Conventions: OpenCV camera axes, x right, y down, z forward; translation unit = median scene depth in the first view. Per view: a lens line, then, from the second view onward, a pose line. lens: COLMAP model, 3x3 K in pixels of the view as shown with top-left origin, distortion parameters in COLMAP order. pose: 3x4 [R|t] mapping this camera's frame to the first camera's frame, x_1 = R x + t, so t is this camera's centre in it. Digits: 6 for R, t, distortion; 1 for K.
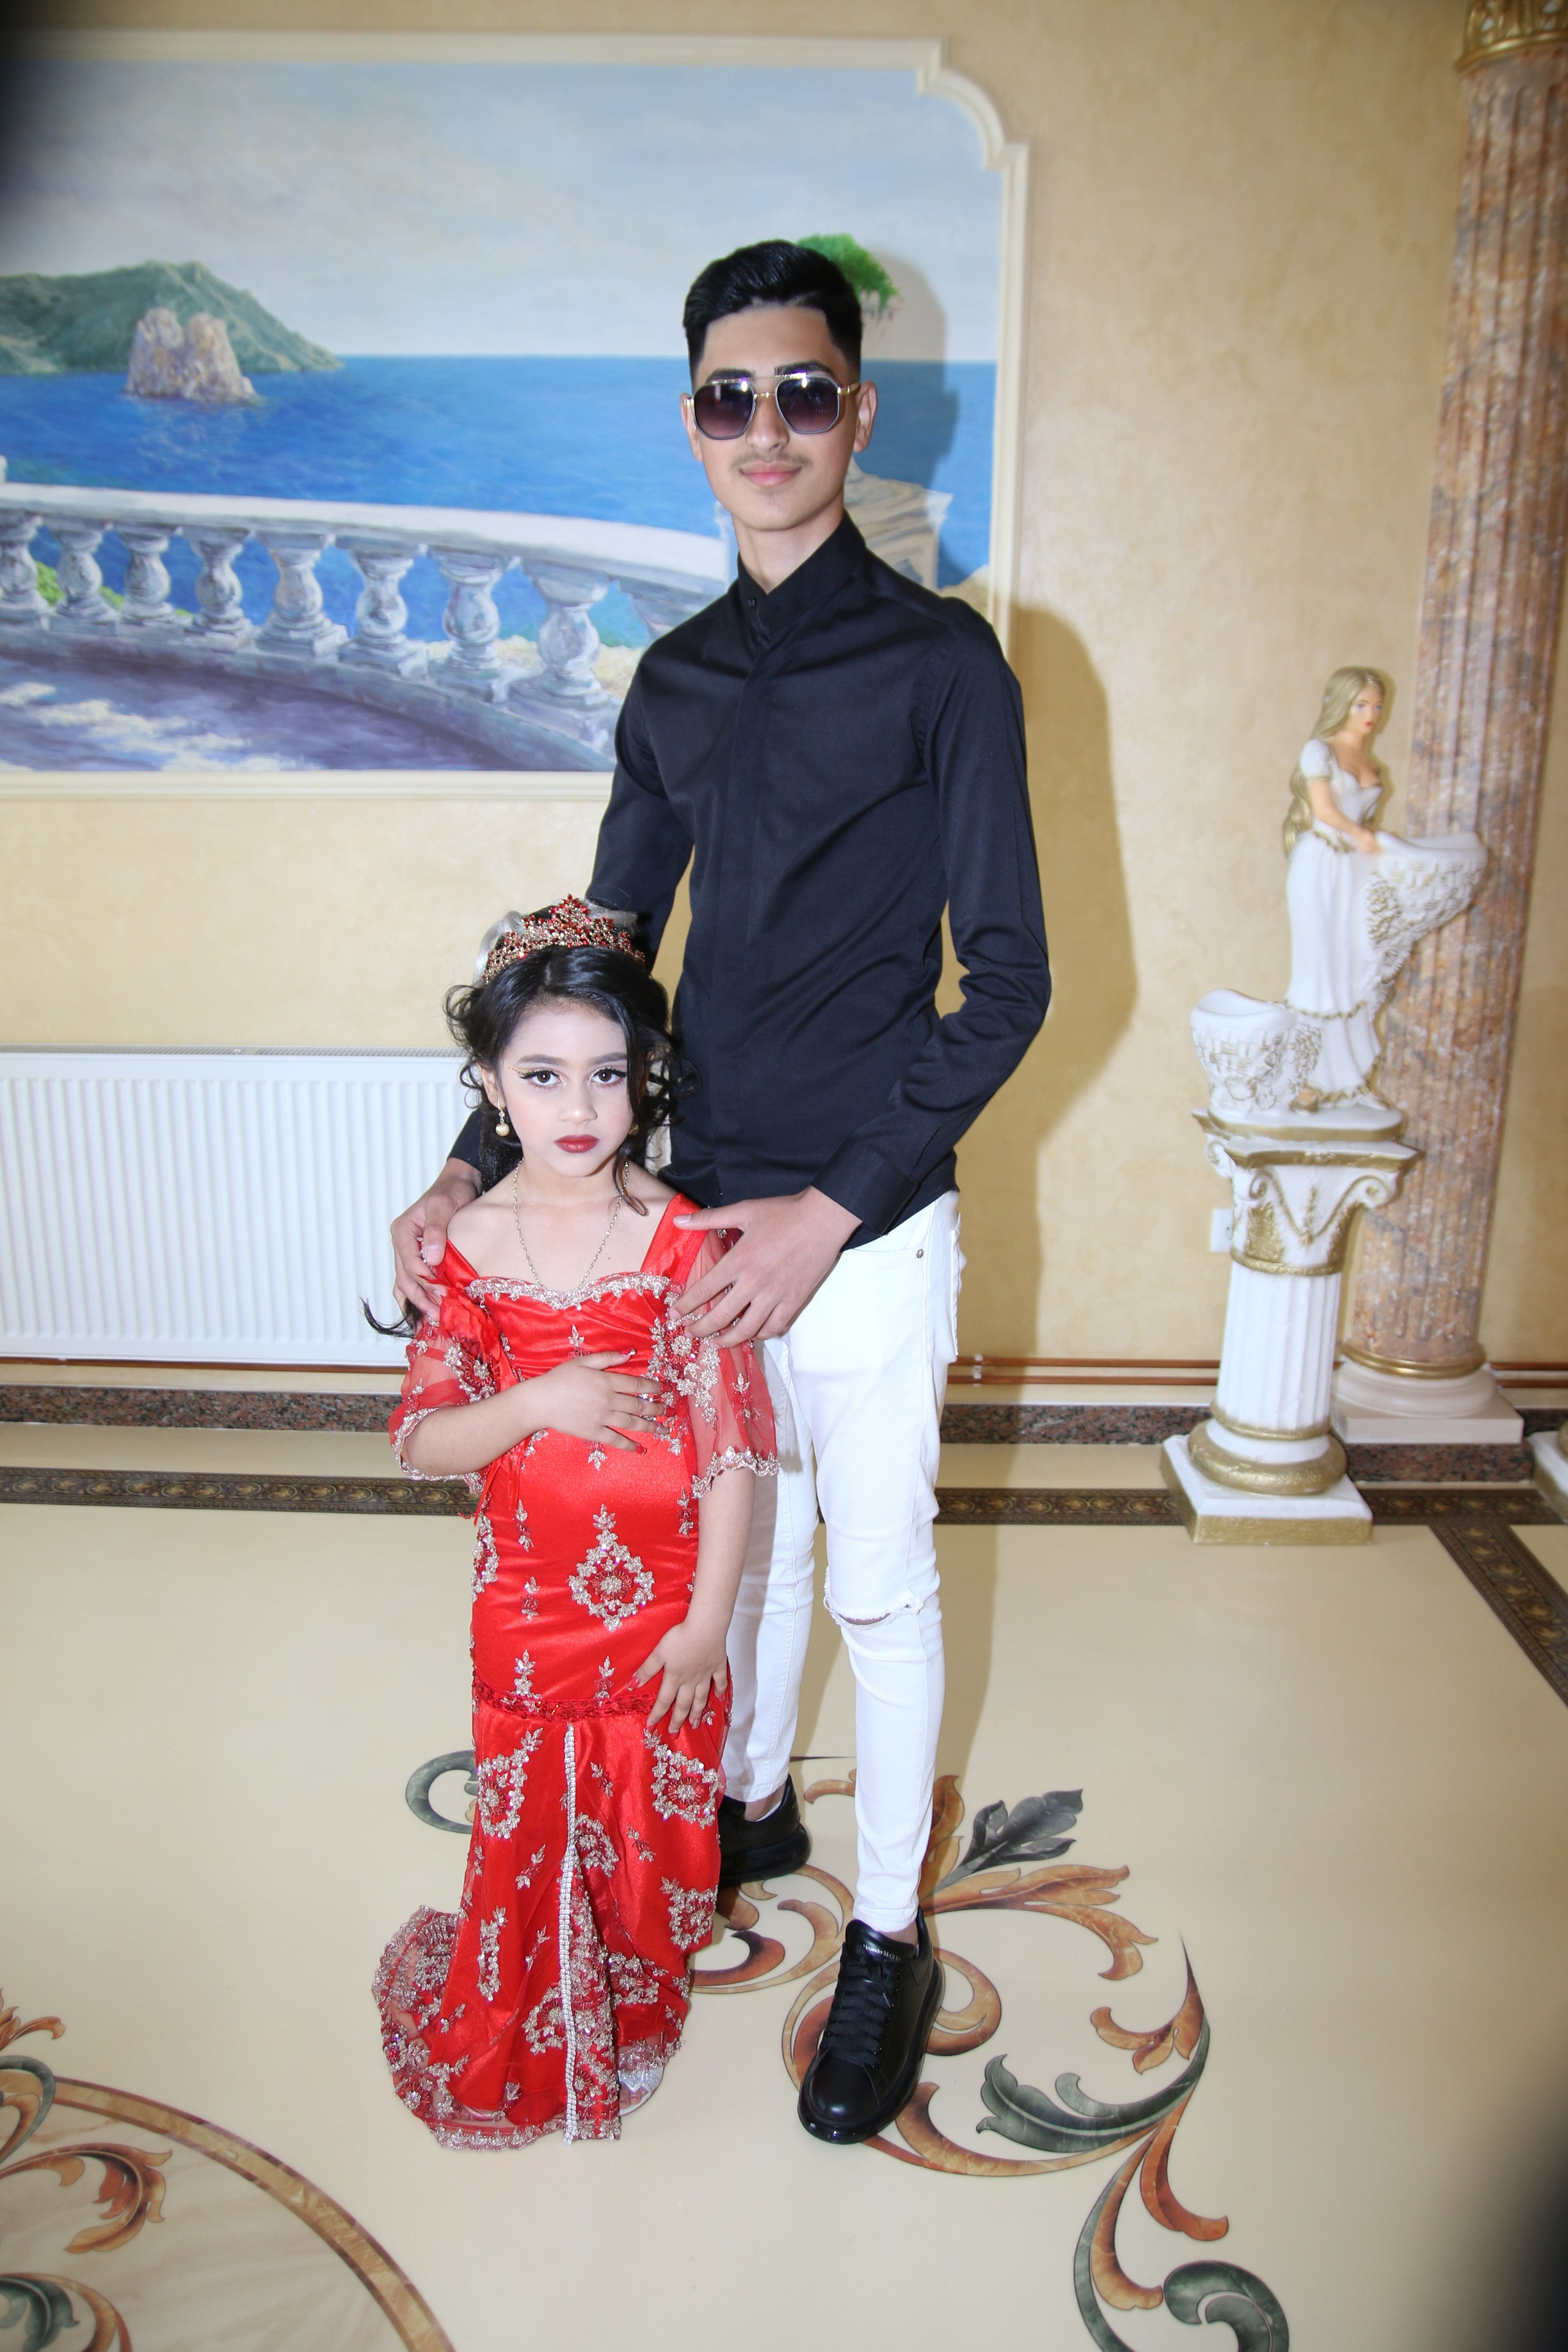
lens RADIAL K [[1731.7, 0, 814.3], [0, 1731.7, 1179.3], [0, 0, 1]] dist [-0.134826, 0.090893]
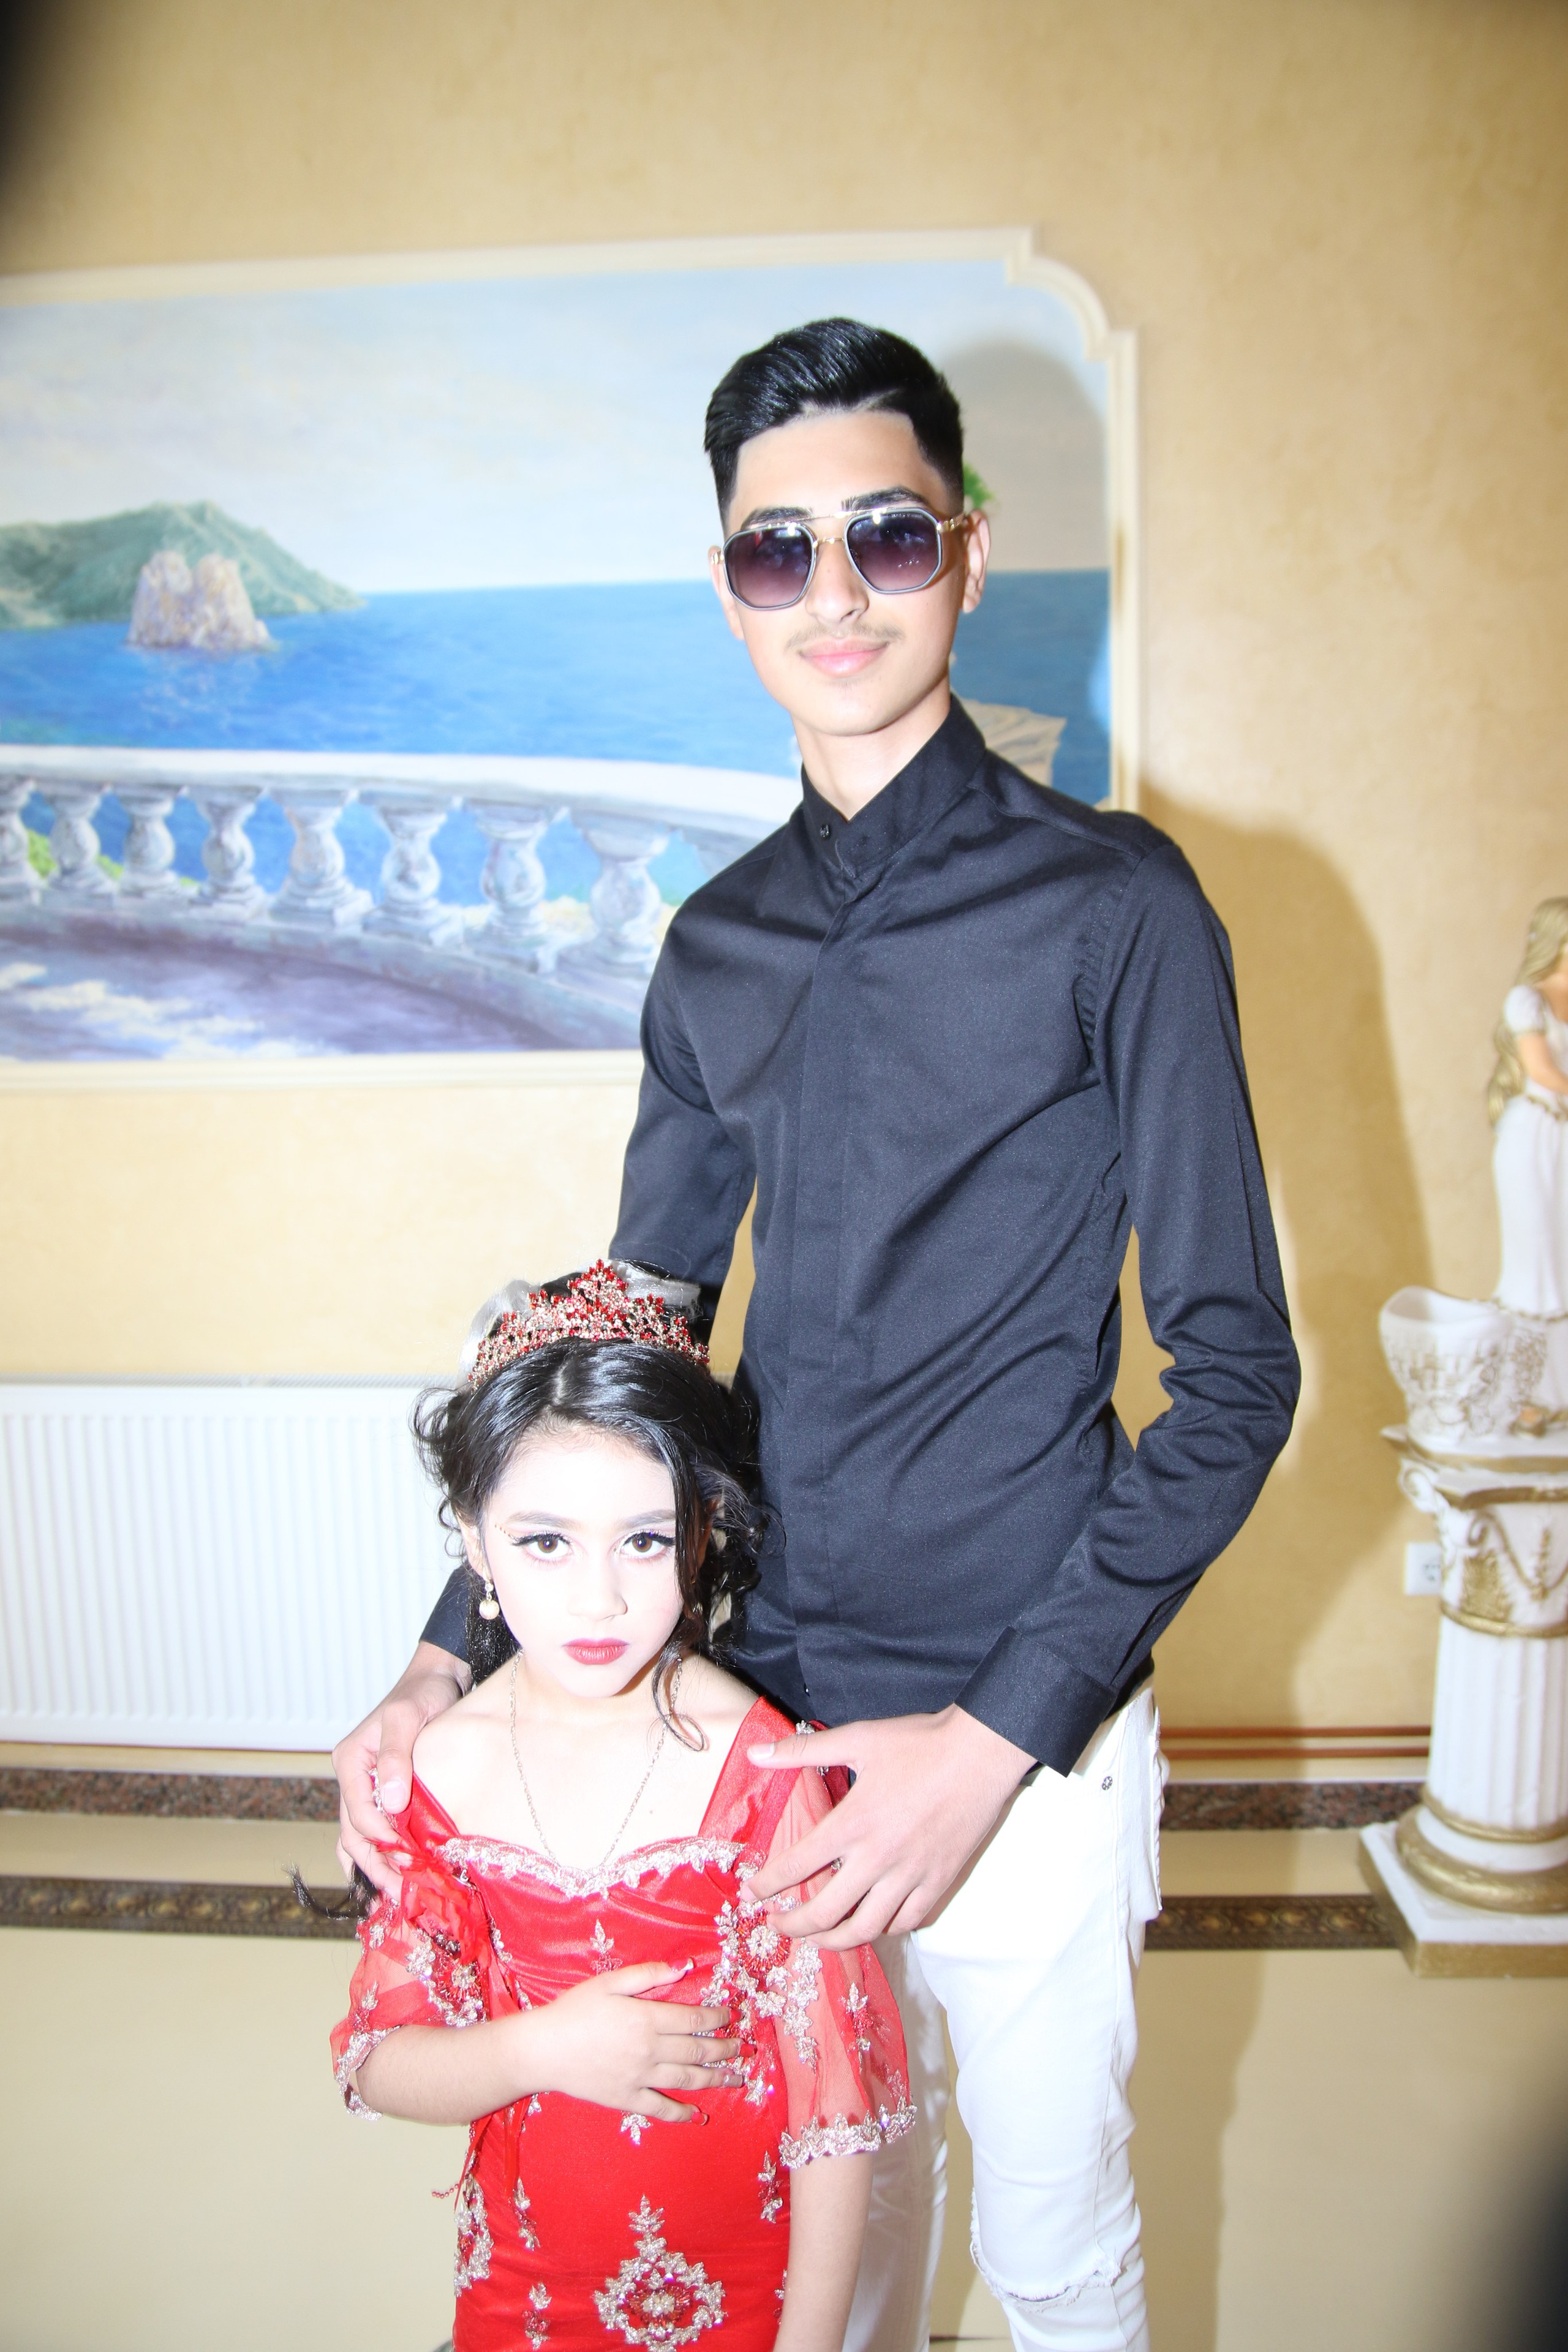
lens RADIAL K [[1709.2, 0, 808.0], [0, 1709.2, 1167.2], [0, 0, 1]] dist [-0.129963, 0.074012]
pose [[0.998137, -0.028158, -0.054124, -0.008699], [0.019965, 0.989029, -0.146365, -0.055396], [0.057651, 0.145011, 0.987749, 0.178164]]
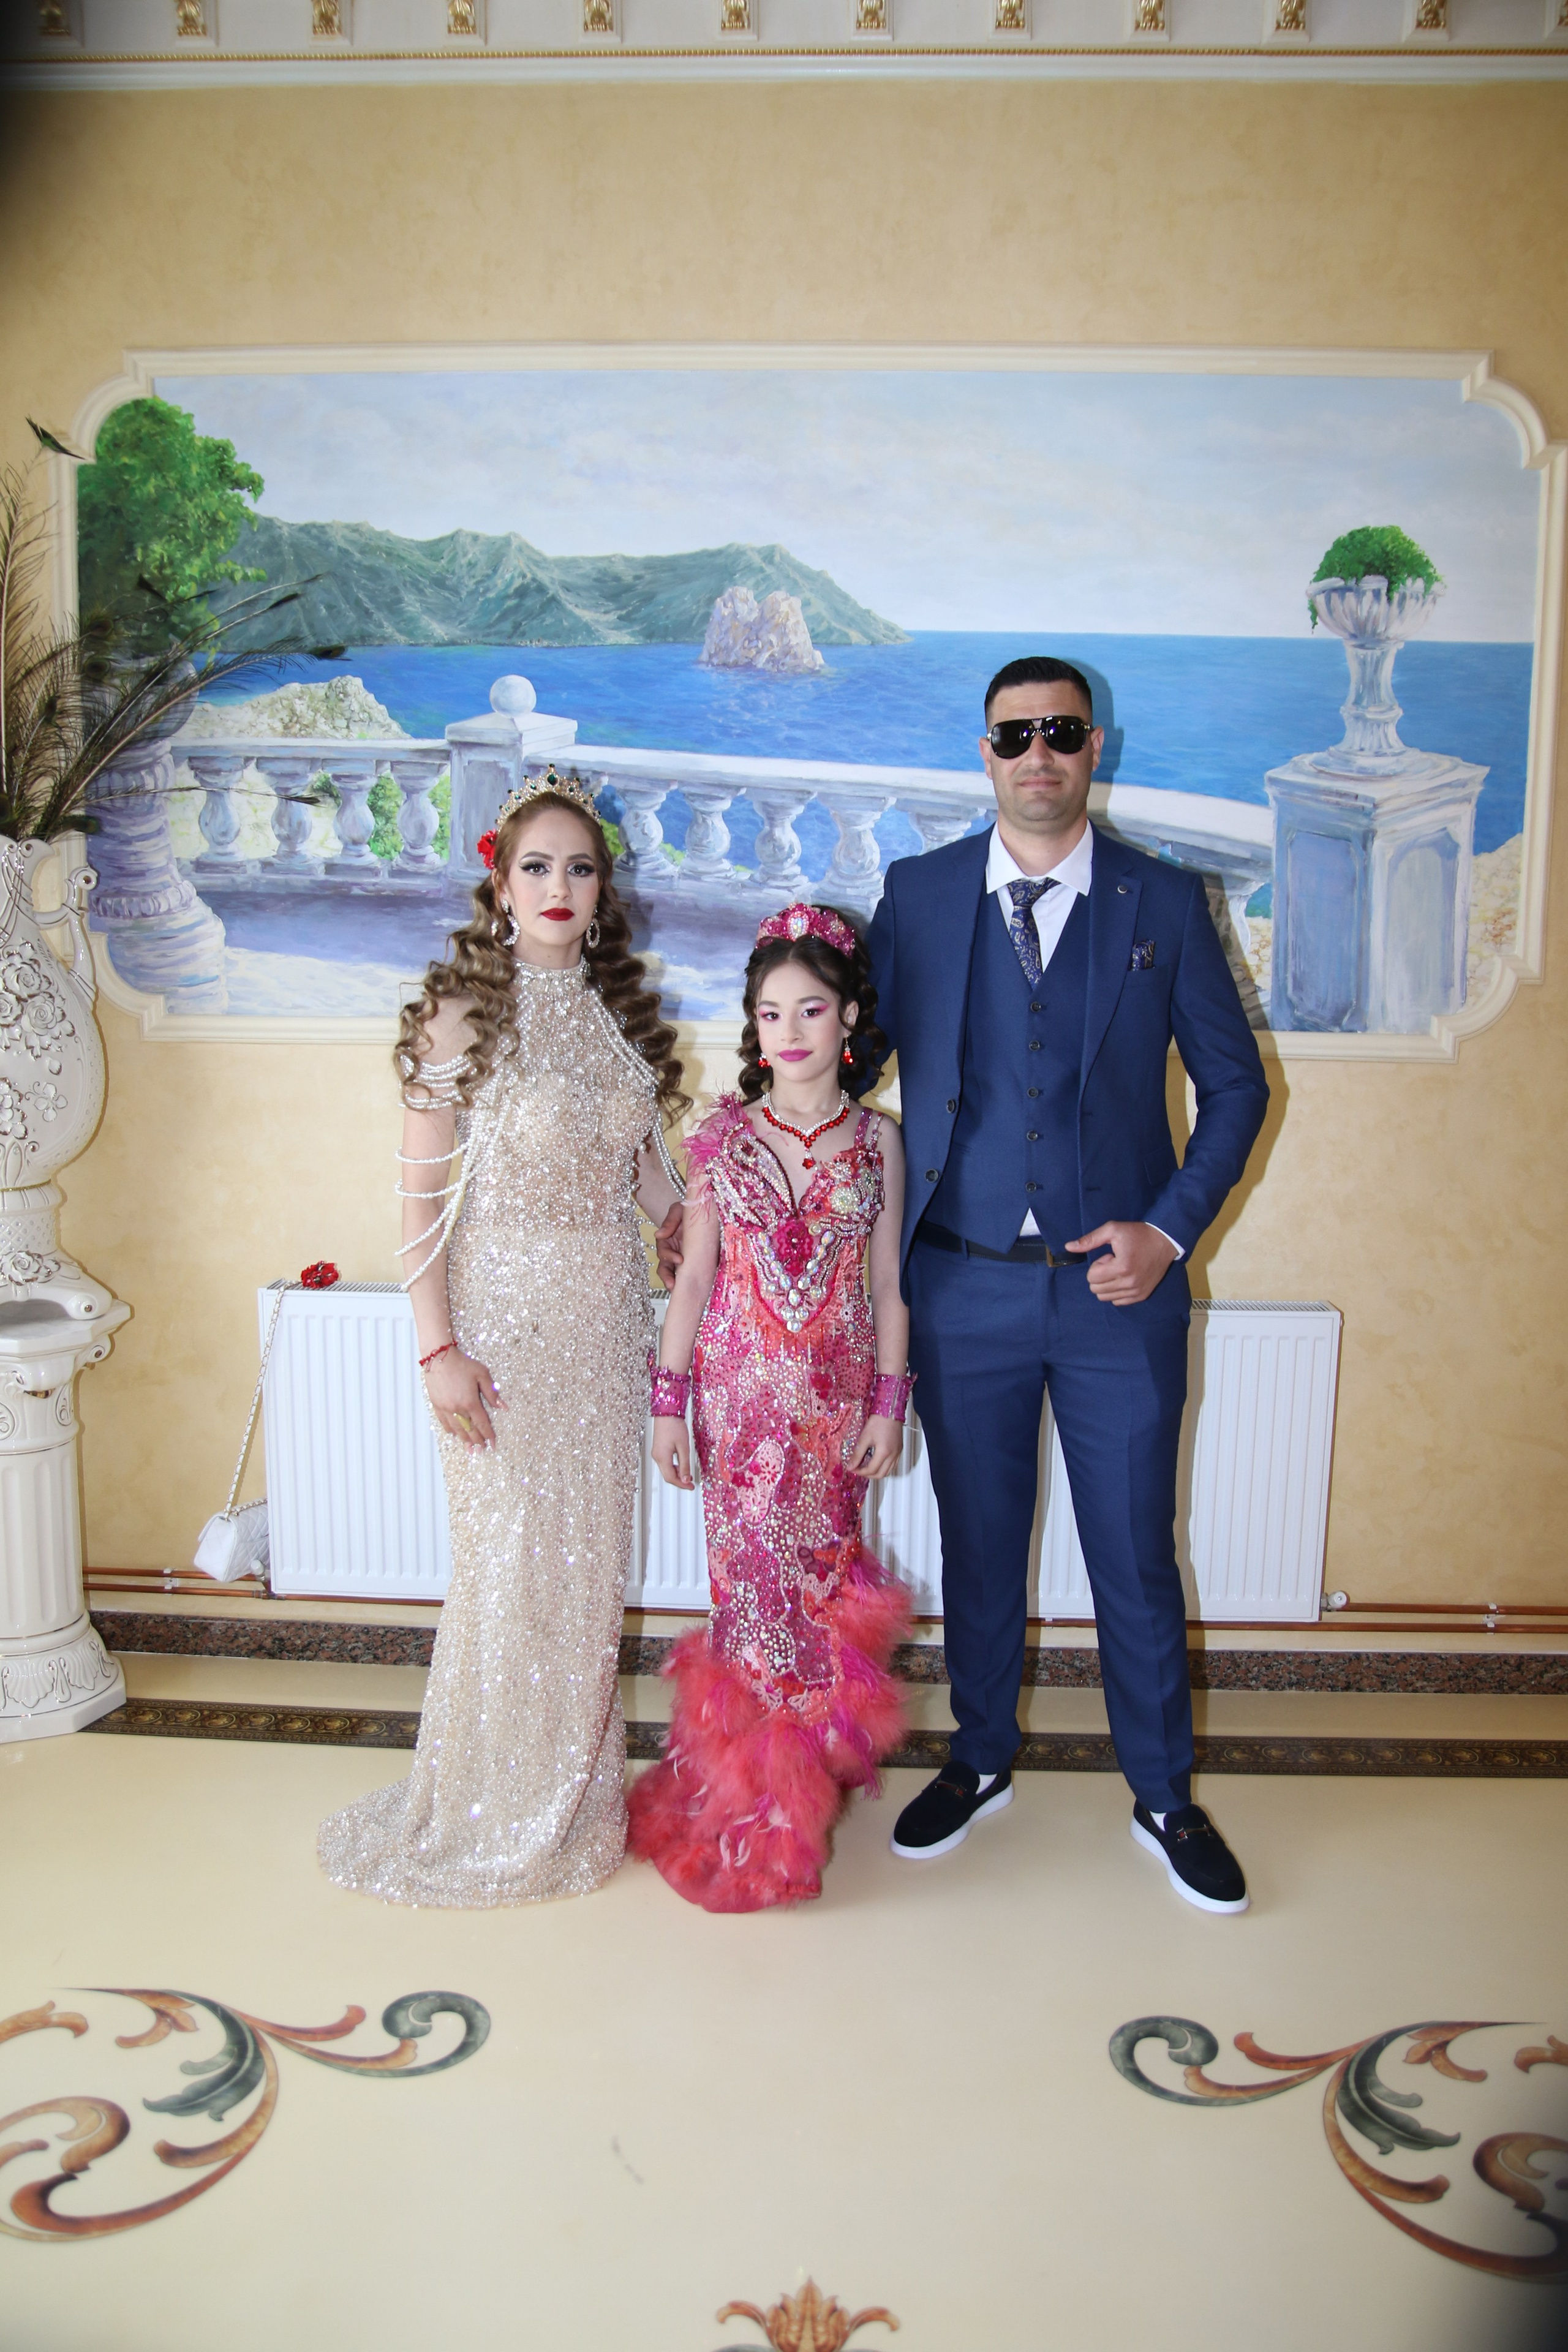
lens RADIAL K [[1731.7, 0, 805.2], [0, 1731.7, 1185.1], [0, 0, 1]] dist [-0.134826, 0.090893]
pose [[0.998895, 0.002325, -0.046938, -0.291454], [-0.008392, 0.991545, -0.129491, -0.009754], [0.046240, 0.129742, 0.990469, -0.015245]]
